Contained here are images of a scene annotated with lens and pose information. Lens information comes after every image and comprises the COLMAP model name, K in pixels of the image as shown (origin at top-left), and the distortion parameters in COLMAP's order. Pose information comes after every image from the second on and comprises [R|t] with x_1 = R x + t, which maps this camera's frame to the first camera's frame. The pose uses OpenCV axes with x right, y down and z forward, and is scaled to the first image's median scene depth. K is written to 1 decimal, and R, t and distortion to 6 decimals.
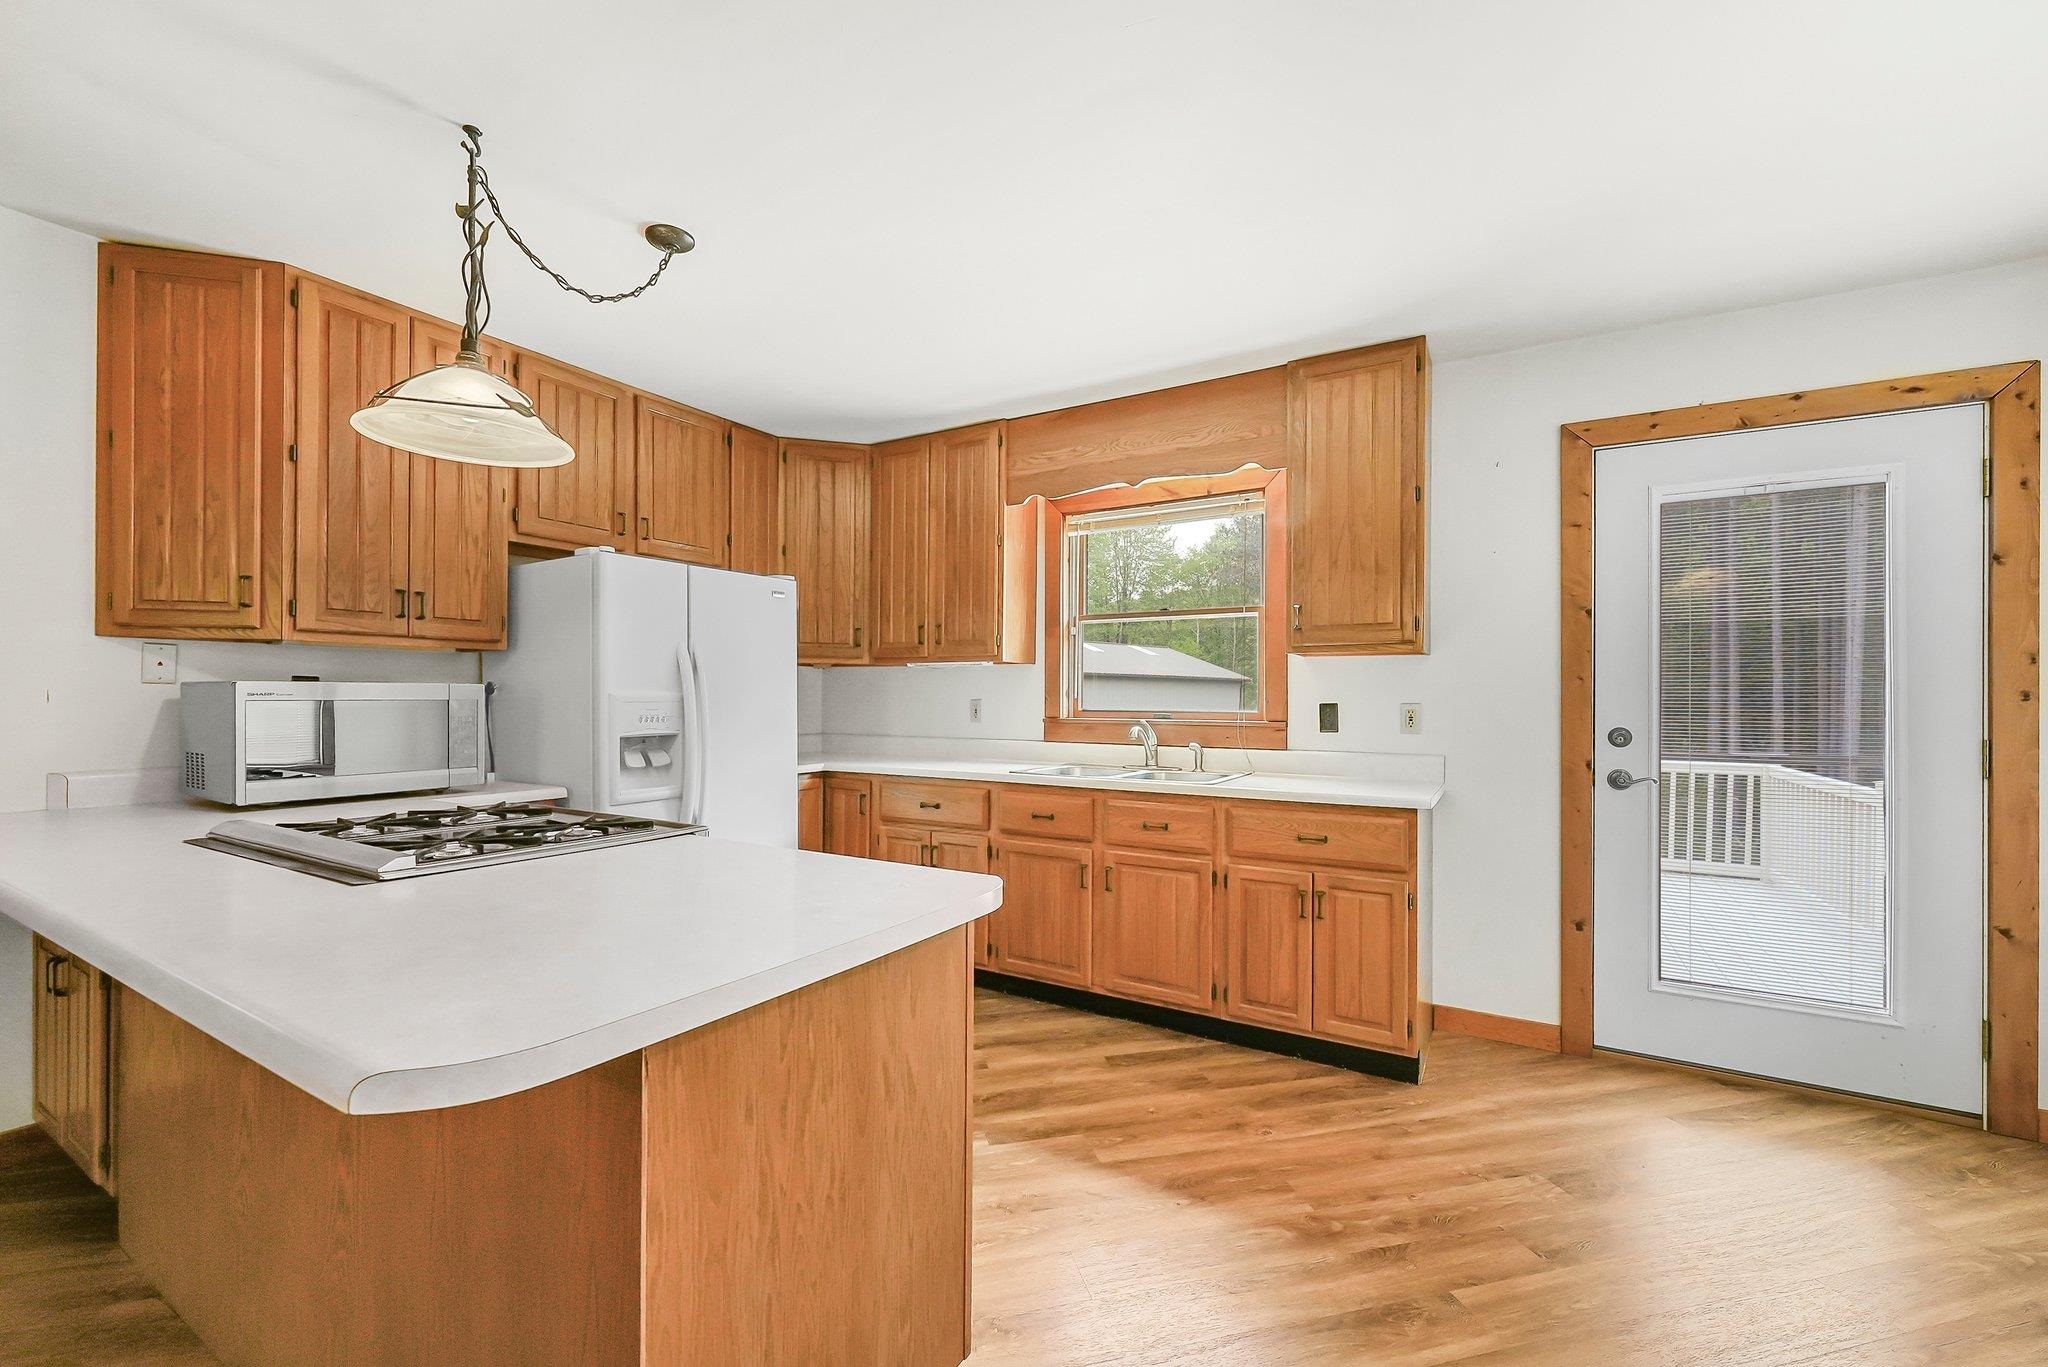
lens RADIAL K [[823.8, 0, 1023.7], [0, 823.8, 696.3], [0, 0, 1]] dist [0.000358, 0.000353]
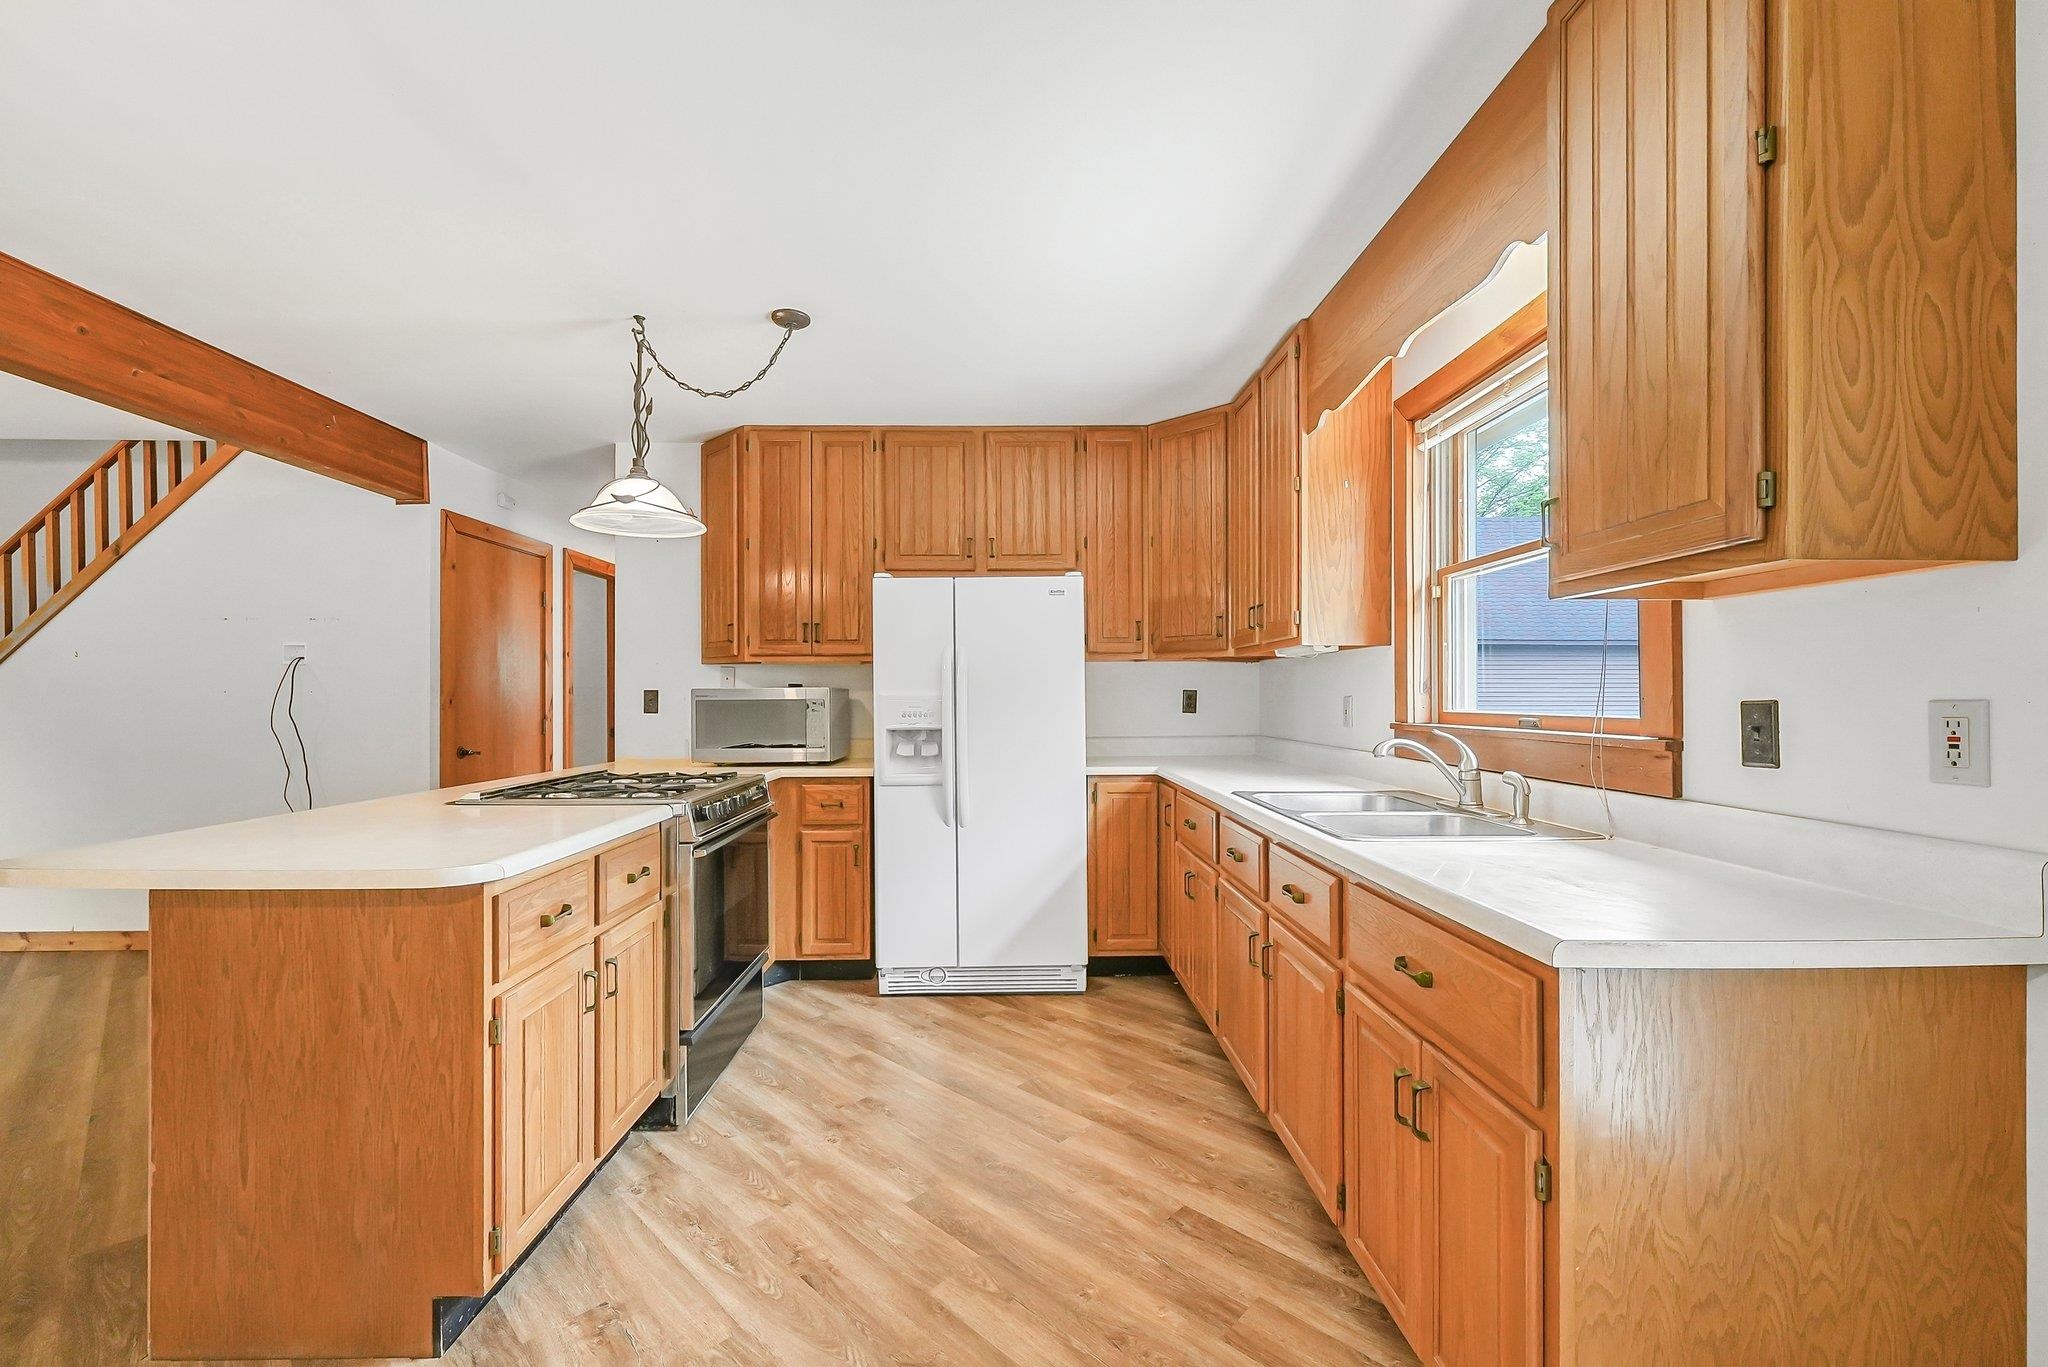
lens RADIAL K [[823.8, 0, 1023.7], [0, 823.8, 696.3], [0, 0, 1]] dist [0.000358, 0.000353]
pose [[0.531496, -0.006004, -0.847039, 0.622967], [0.006824, 0.999973, -0.002806, 0.005479], [0.847033, -0.004289, 0.531523, 0.515619]]
